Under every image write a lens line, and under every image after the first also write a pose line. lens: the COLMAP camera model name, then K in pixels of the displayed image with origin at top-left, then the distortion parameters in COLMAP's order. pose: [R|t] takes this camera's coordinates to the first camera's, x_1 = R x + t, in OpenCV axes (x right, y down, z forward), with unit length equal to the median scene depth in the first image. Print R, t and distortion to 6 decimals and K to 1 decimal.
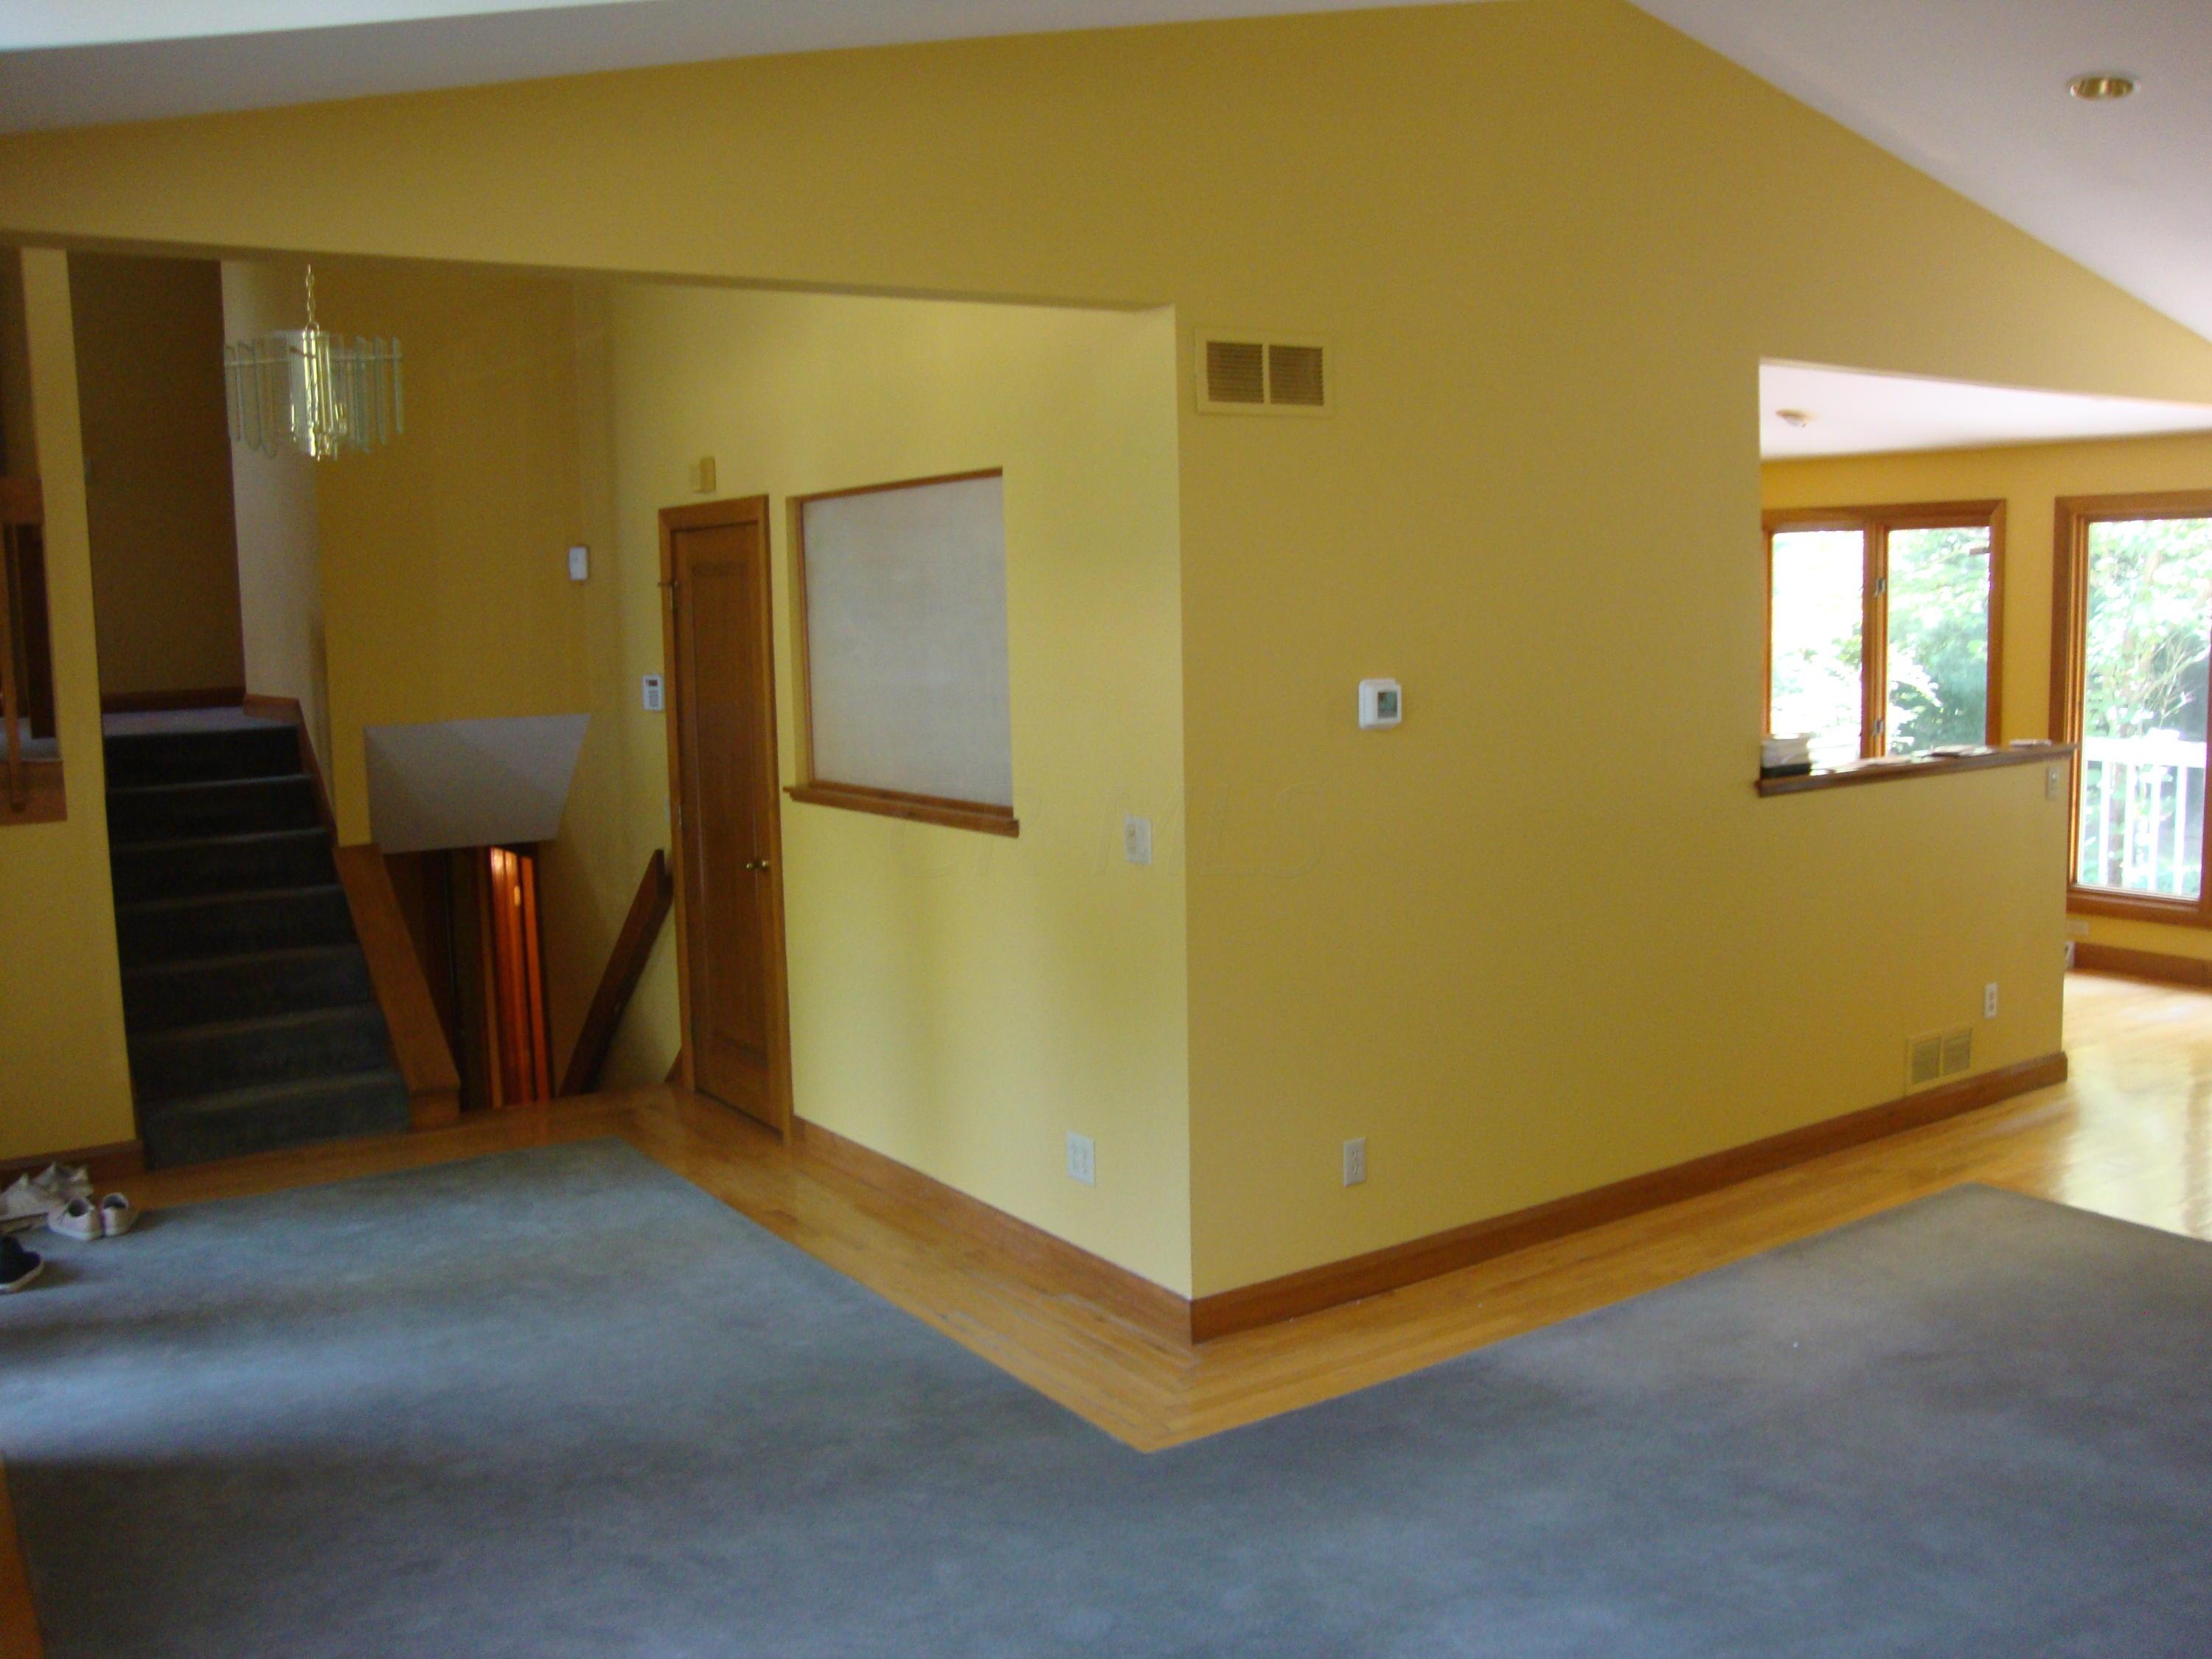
lens RADIAL K [[2017.1, 0, 1106.0], [0, 2017.1, 829.5], [0, 0, 1]] dist [-0.222581, 0.306202]
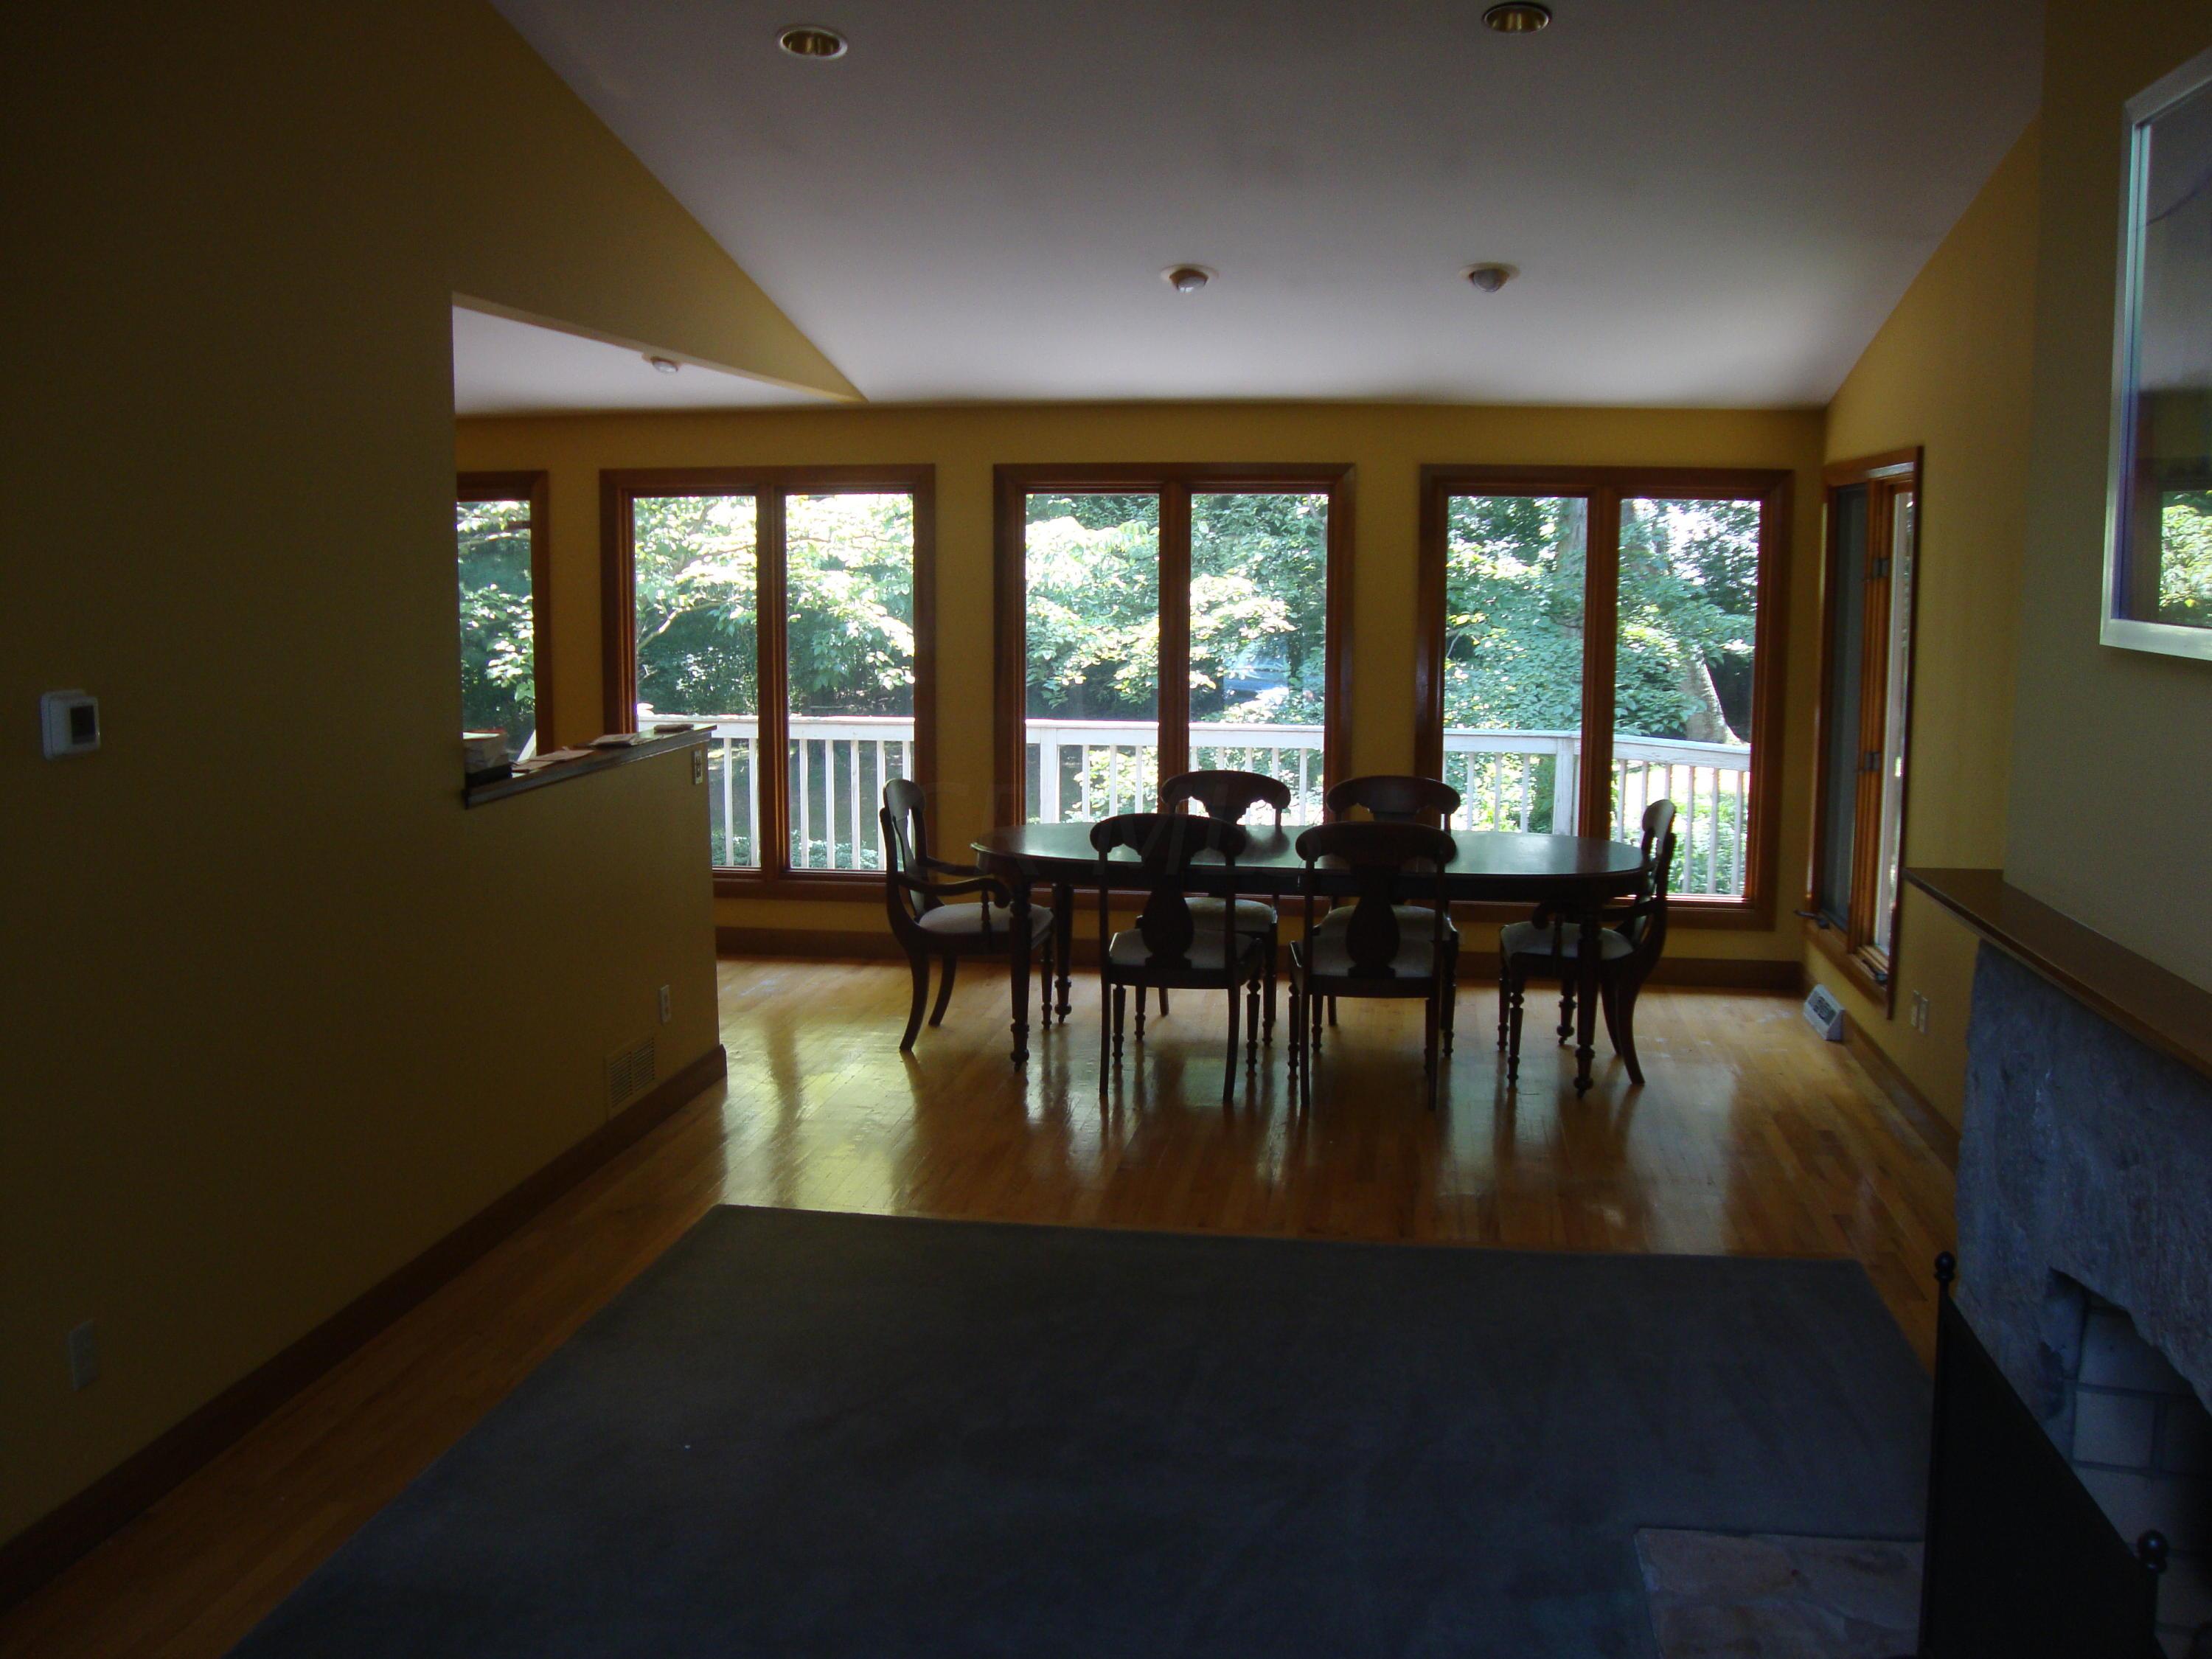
lens RADIAL K [[2017.1, 0, 1106.0], [0, 2017.1, 829.5], [0, 0, 1]] dist [-0.222581, 0.306202]
pose [[0.690996, -0.076861, 0.718760, -0.098020], [0.068030, 0.996832, 0.041195, -0.024321], [-0.719650, 0.020431, 0.694036, 0.211543]]
